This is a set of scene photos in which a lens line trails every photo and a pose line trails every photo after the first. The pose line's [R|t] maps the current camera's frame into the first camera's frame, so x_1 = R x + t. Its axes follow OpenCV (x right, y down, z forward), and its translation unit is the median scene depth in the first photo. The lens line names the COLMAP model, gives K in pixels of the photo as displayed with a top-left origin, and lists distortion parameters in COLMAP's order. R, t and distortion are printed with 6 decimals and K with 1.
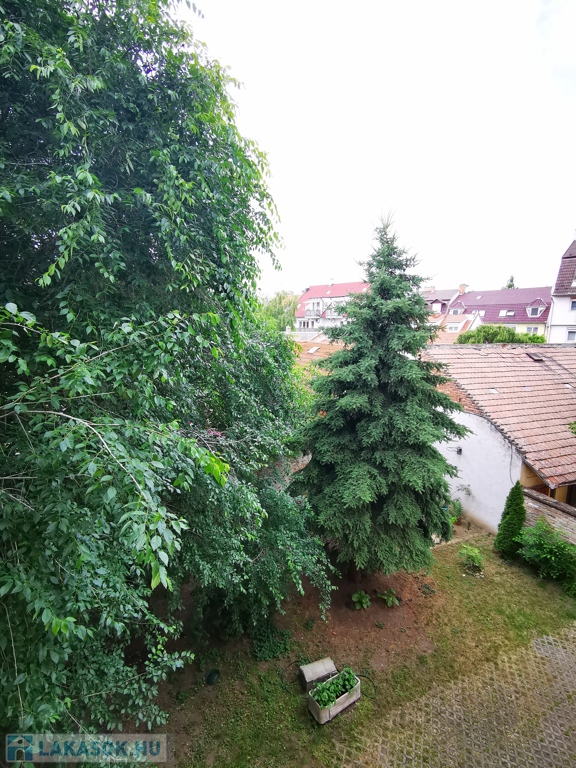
lens RADIAL K [[351.6, 0, 288.5], [0, 351.6, 383.7], [0, 0, 1]] dist [0.002290, -0.002017]
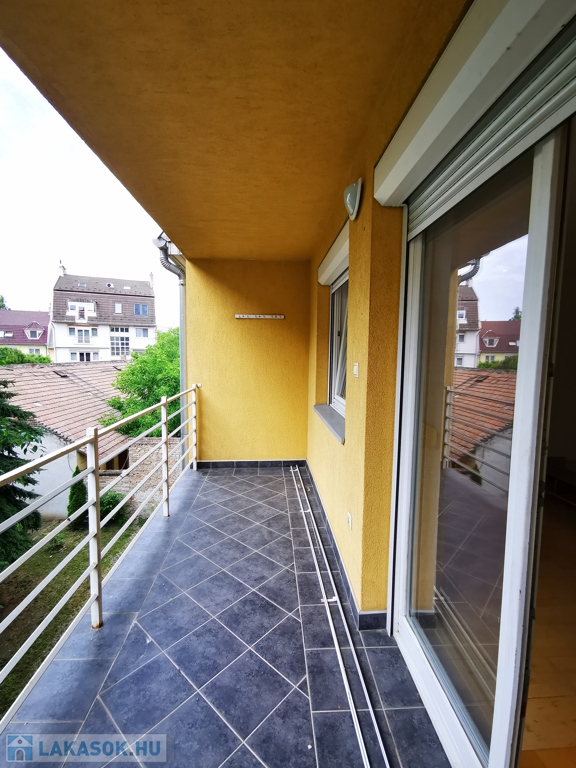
lens RADIAL K [[351.6, 0, 287.9], [0, 351.6, 385.5], [0, 0, 1]] dist [0.002290, -0.002017]
pose [[0.317592, -0.091758, 0.943777, -0.109456], [0.142045, 0.988680, 0.048324, 0.009196], [-0.937528, 0.118712, 0.327030, -0.072001]]
